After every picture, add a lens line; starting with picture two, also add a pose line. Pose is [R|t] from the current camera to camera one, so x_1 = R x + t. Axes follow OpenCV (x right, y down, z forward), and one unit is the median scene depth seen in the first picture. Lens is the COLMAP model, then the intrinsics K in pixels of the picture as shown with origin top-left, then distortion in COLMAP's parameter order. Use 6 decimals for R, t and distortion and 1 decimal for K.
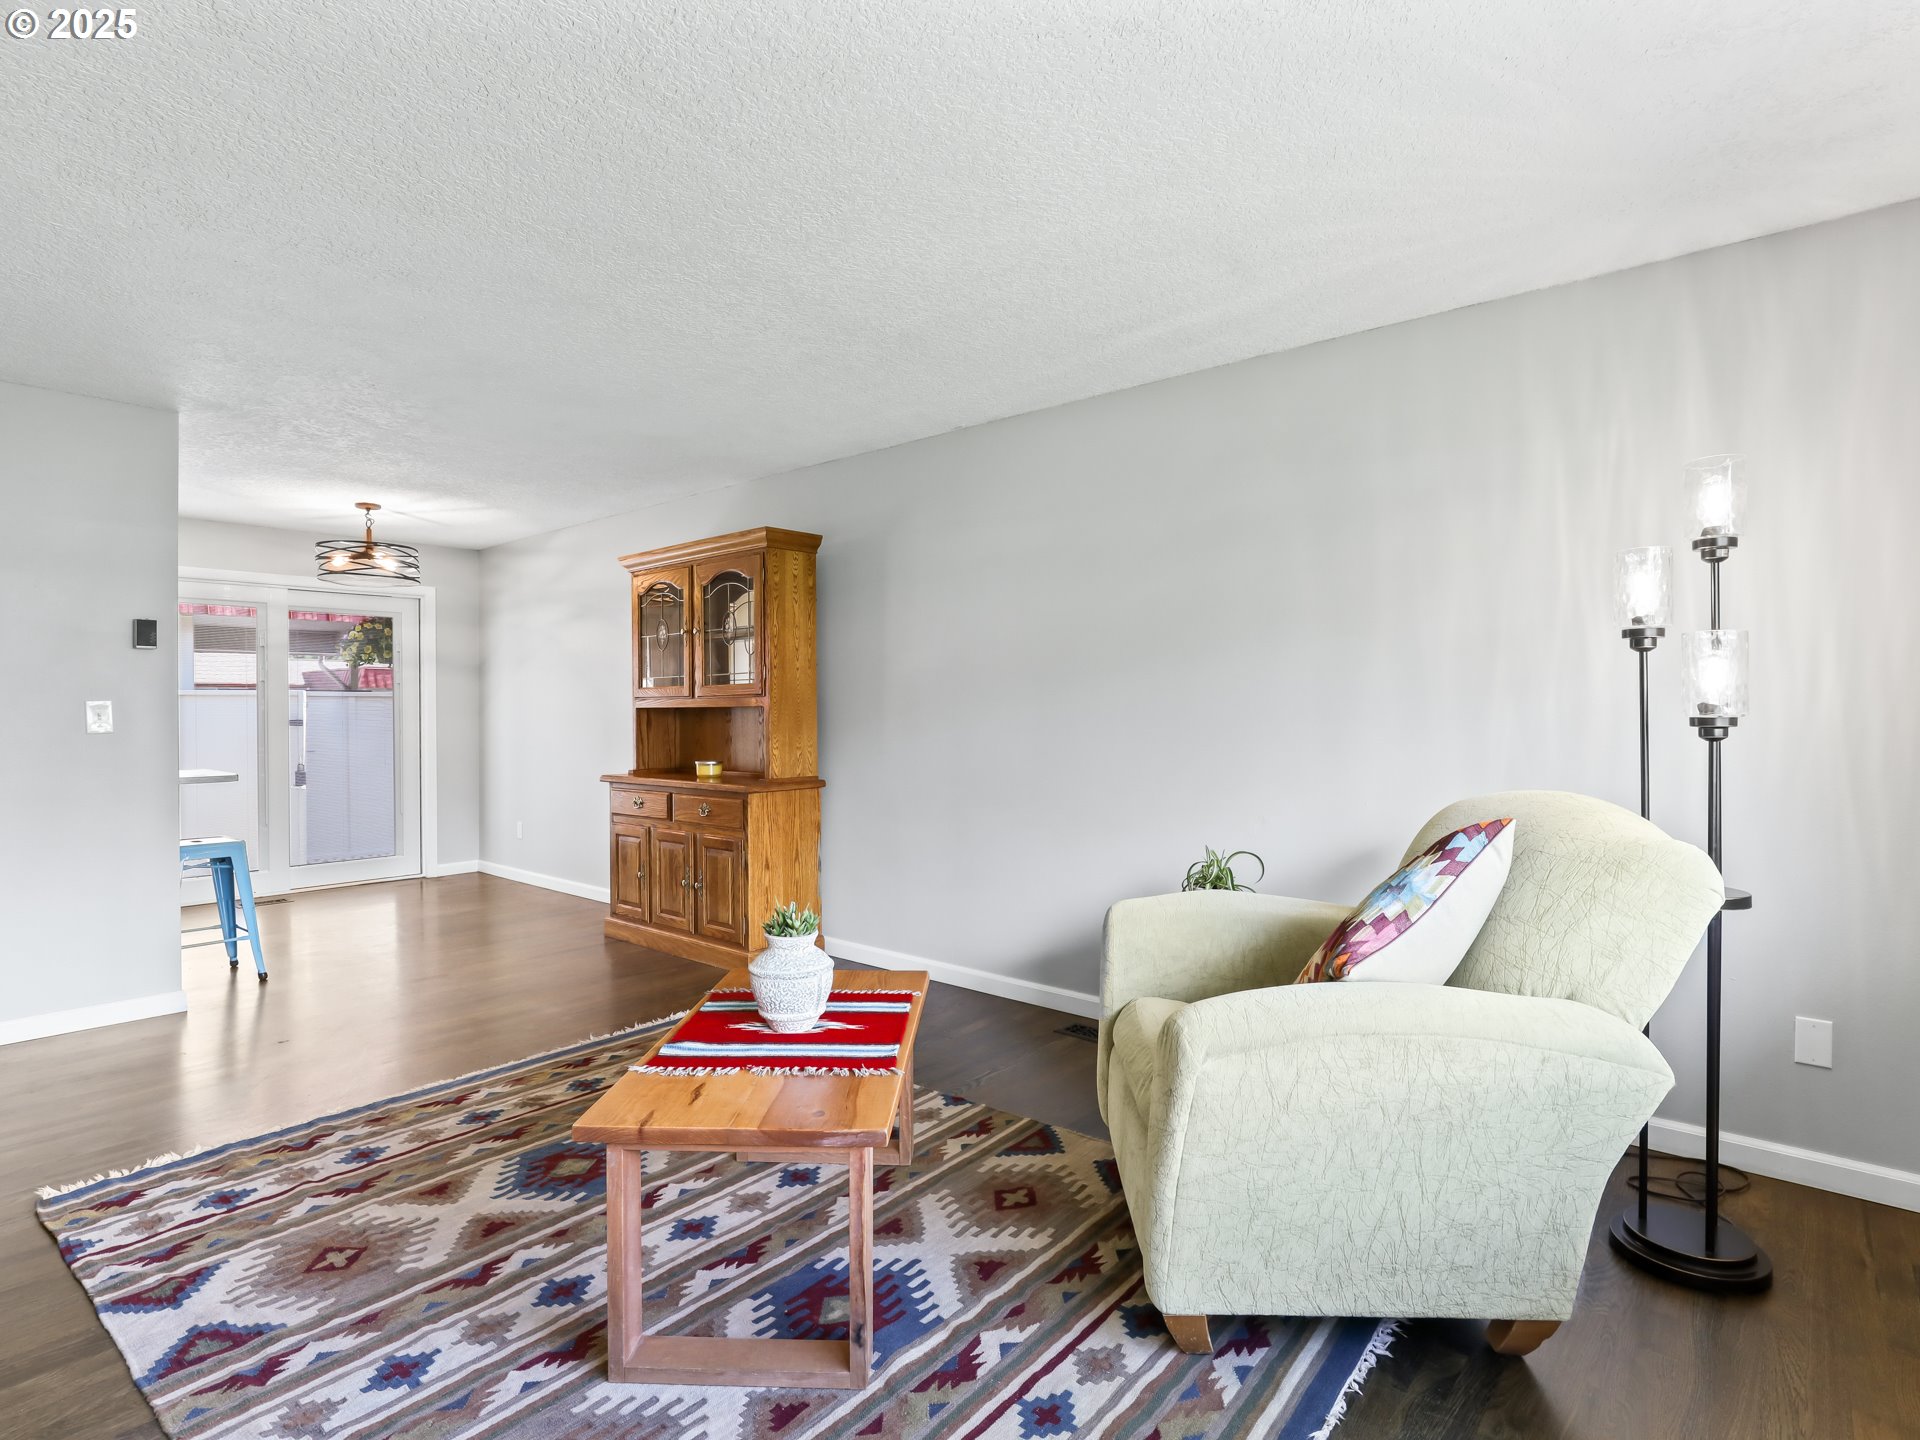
lens RADIAL K [[987.1, 0, 944.0], [0, 987.1, 715.1], [0, 0, 1]] dist [-0.016243, 0.001666]
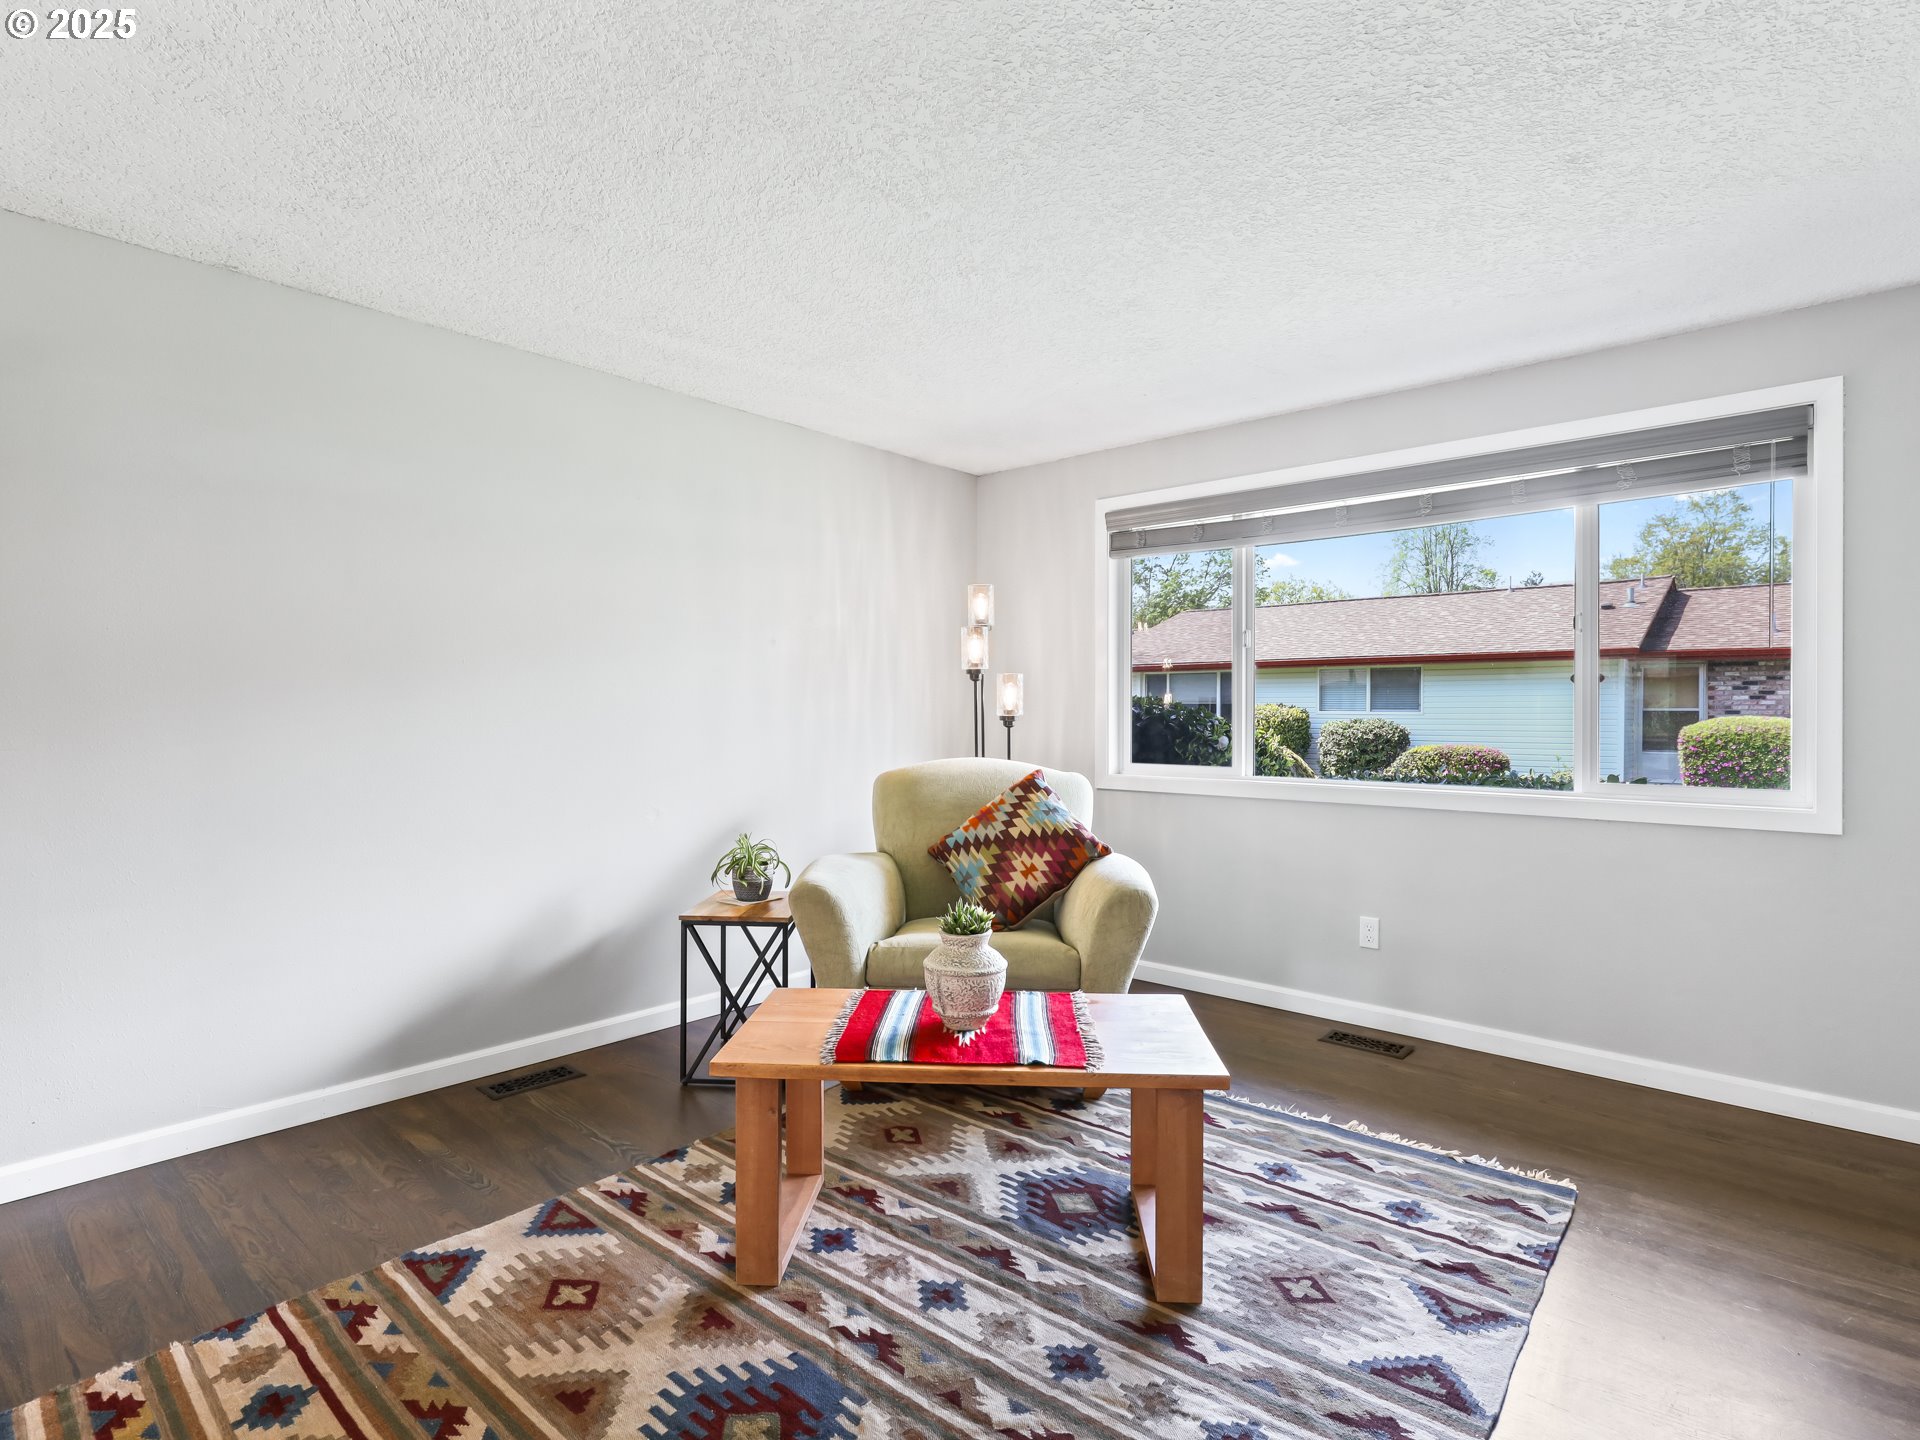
lens RADIAL K [[987.1, 0, 961.1], [0, 987.1, 719.4], [0, 0, 1]] dist [-0.016243, 0.001666]
pose [[0.005496, -0.004735, 0.999974, -1.086122], [-0.000114, 0.999989, 0.004736, -0.001526], [-0.999985, -0.000140, 0.005495, 0.933156]]
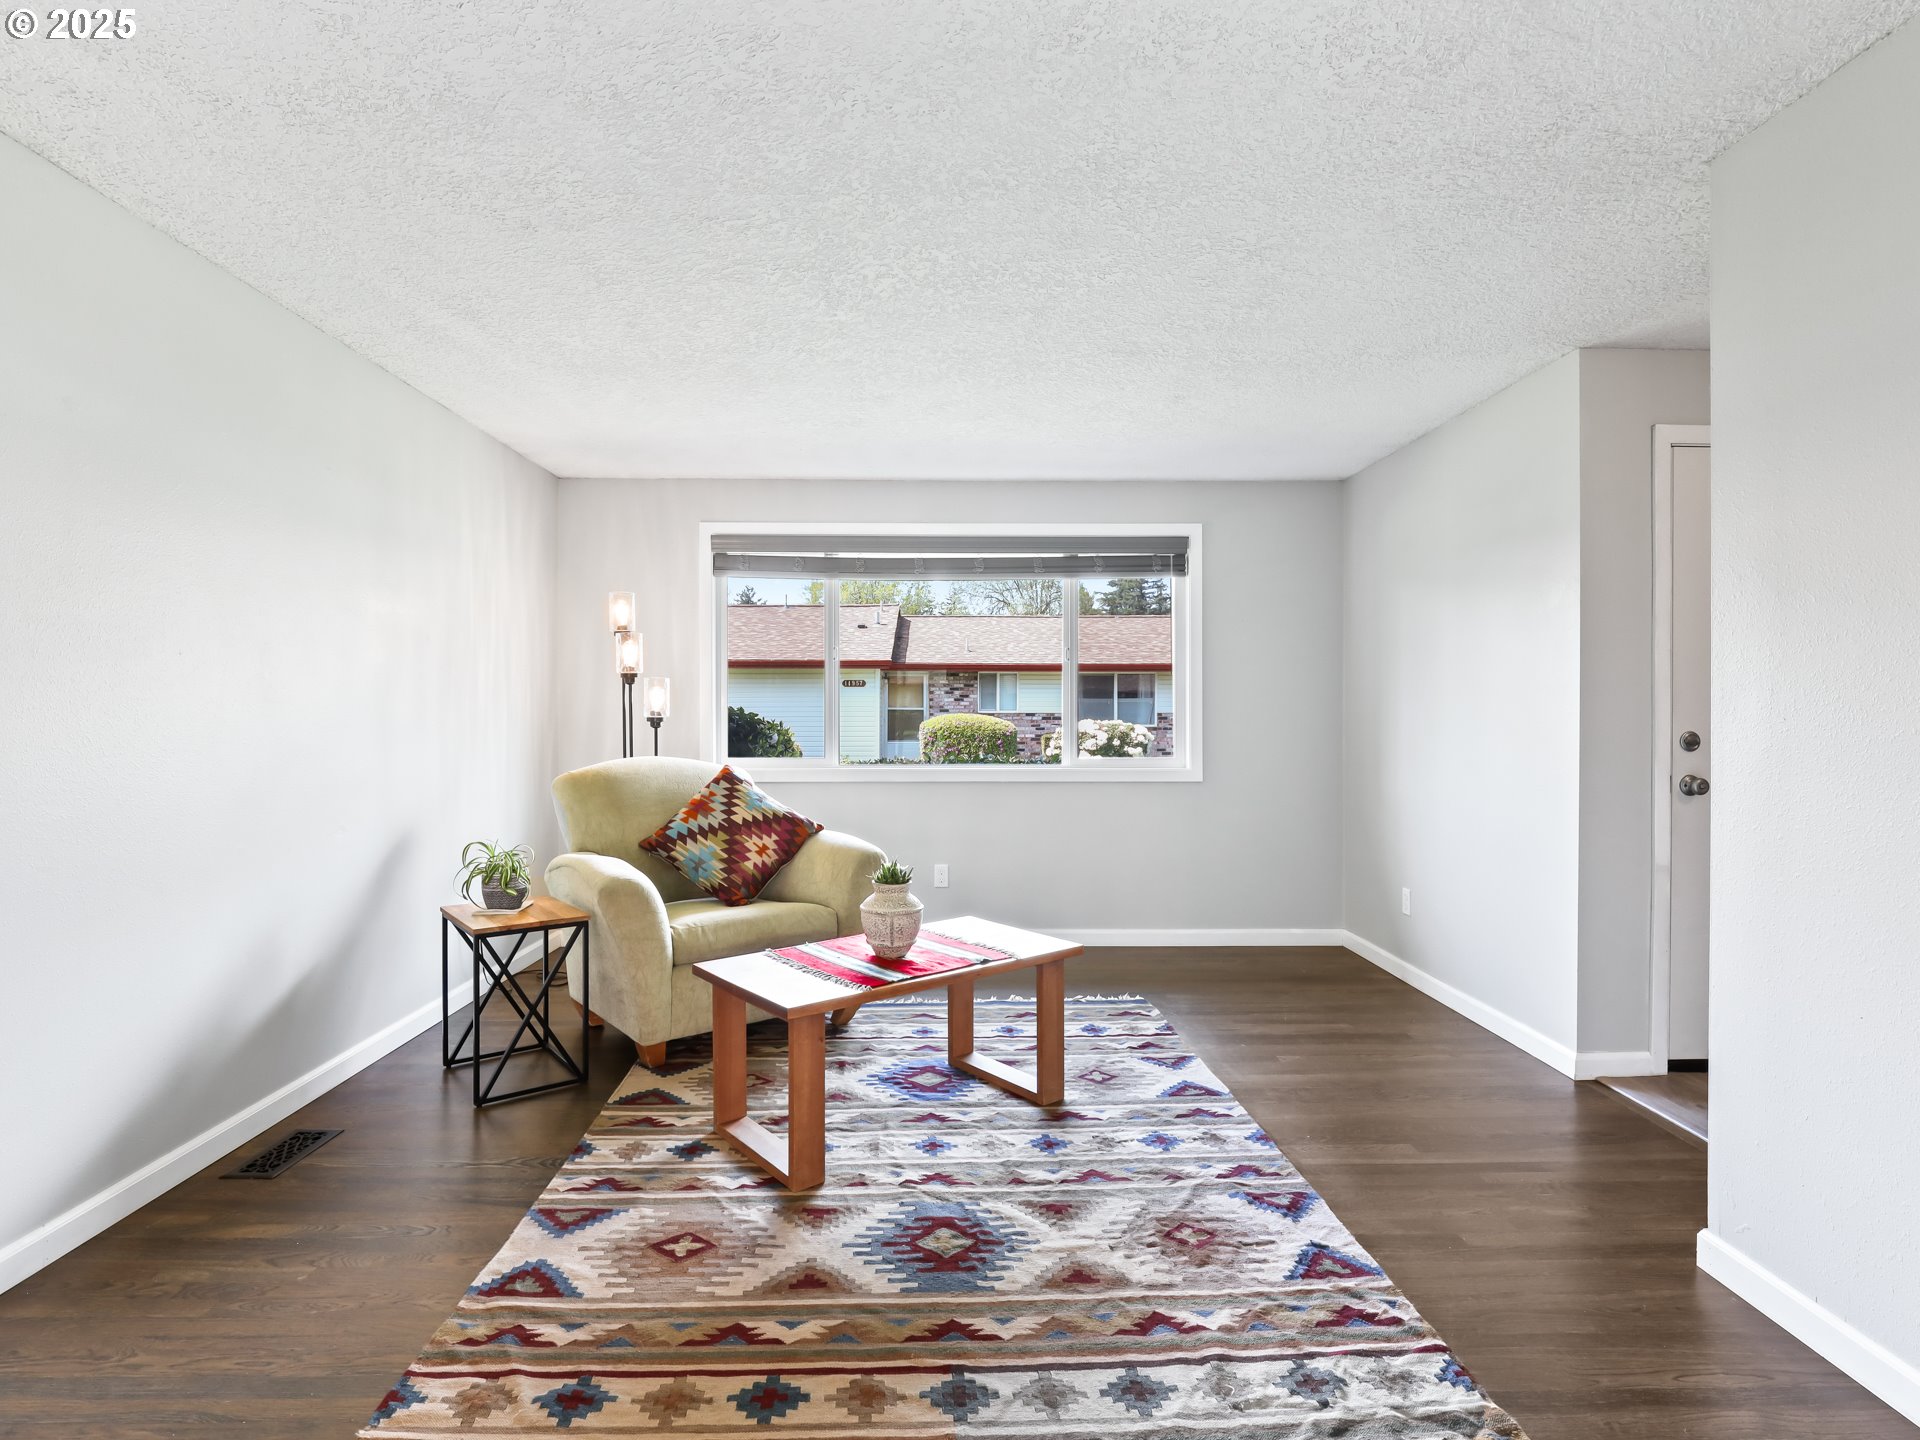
lens RADIAL K [[987.1, 0, 963.3], [0, 987.1, 710.4], [0, 0, 1]] dist [-0.016243, 0.001666]
pose [[-0.678706, 0.003574, 0.734402, -1.111754], [0.003365, 0.999993, -0.001758, -0.007242], [-0.734403, 0.001278, -0.678713, 1.705815]]
